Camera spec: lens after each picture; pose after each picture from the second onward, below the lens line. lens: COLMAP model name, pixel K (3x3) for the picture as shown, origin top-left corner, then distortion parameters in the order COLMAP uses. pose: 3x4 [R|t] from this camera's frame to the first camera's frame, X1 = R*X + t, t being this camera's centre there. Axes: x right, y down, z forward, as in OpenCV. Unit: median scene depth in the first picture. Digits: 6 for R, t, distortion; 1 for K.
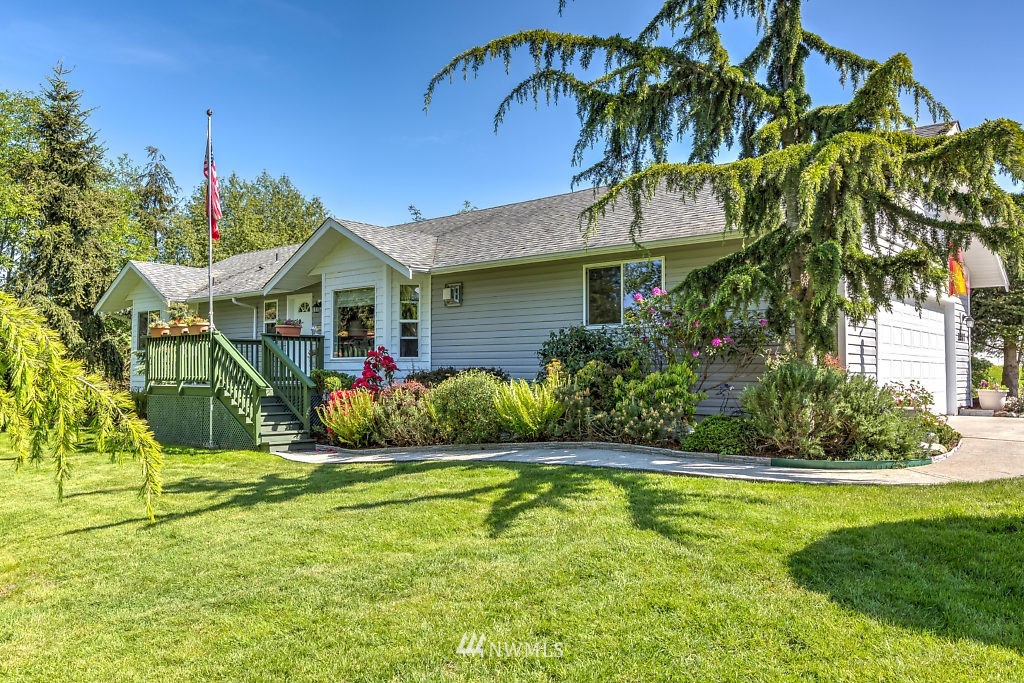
lens RADIAL K [[783.9, 0, 507.6], [0, 783.9, 344.2], [0, 0, 1]] dist [-0.003711, -0.012893]
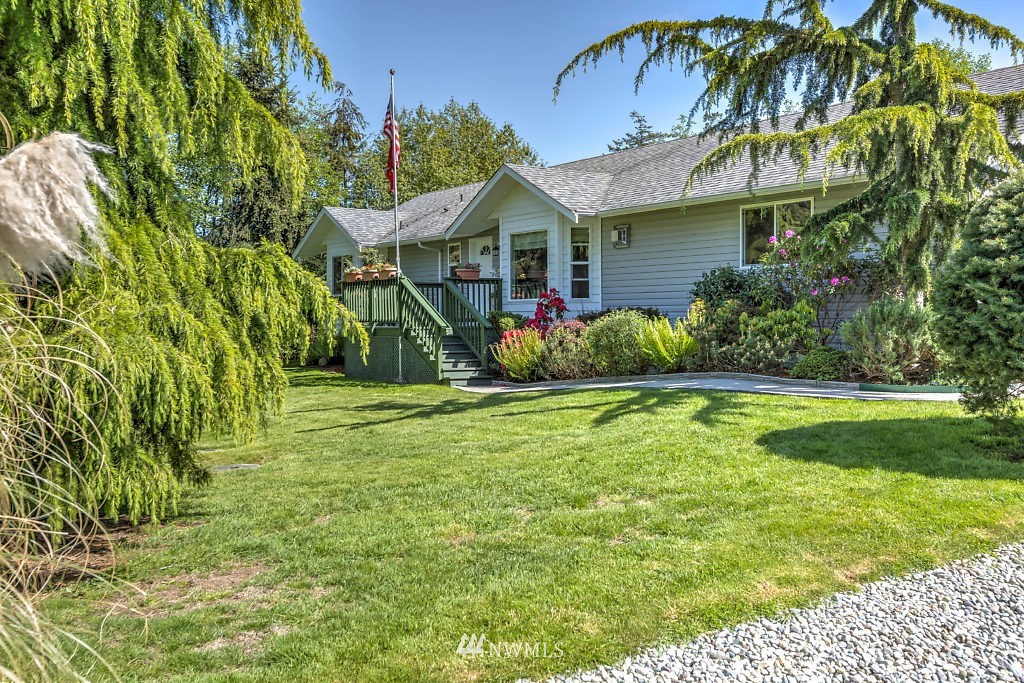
lens RADIAL K [[1002.6, 0, 508.0], [0, 1002.6, 341.8], [0, 0, 1]] dist [-0.015346, 0.000000]
pose [[0.966489, 0.001647, -0.256703, 0.126536], [0.013448, 0.998282, 0.057036, -0.002945], [0.256356, -0.058577, 0.964806, -0.310720]]
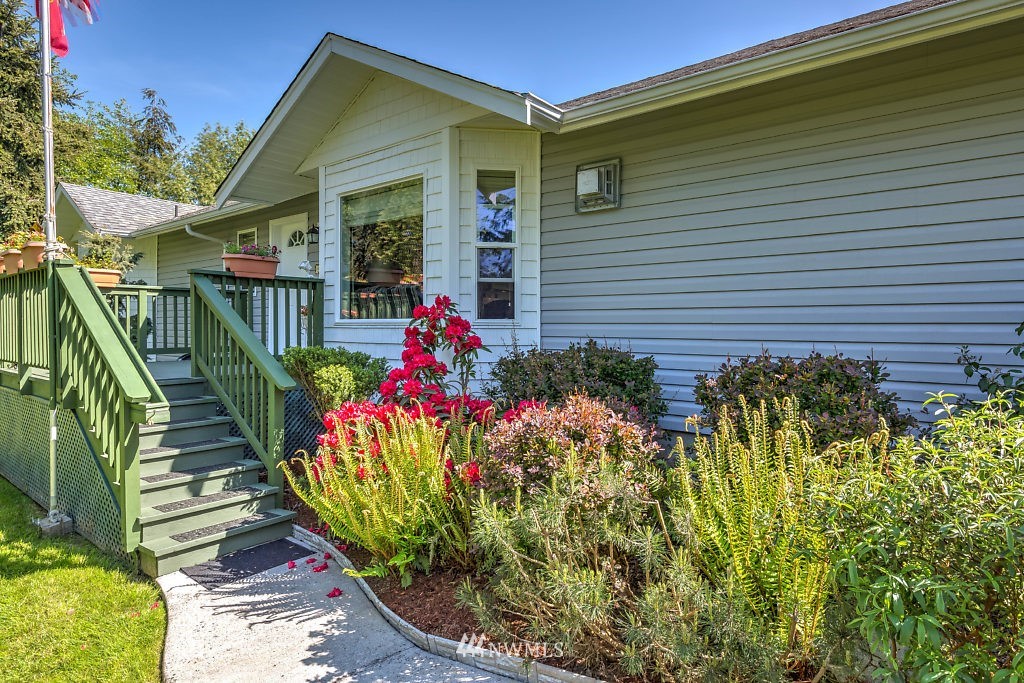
lens RADIAL K [[523.1, 0, 506.6], [0, 523.1, 334.7], [0, 0, 1]] dist [-0.004377, -0.000679]
pose [[0.997891, 0.002718, 0.064862, -0.147670], [-0.006037, 0.998679, 0.051034, 0.009550], [-0.064637, -0.051318, 0.996588, 0.709282]]
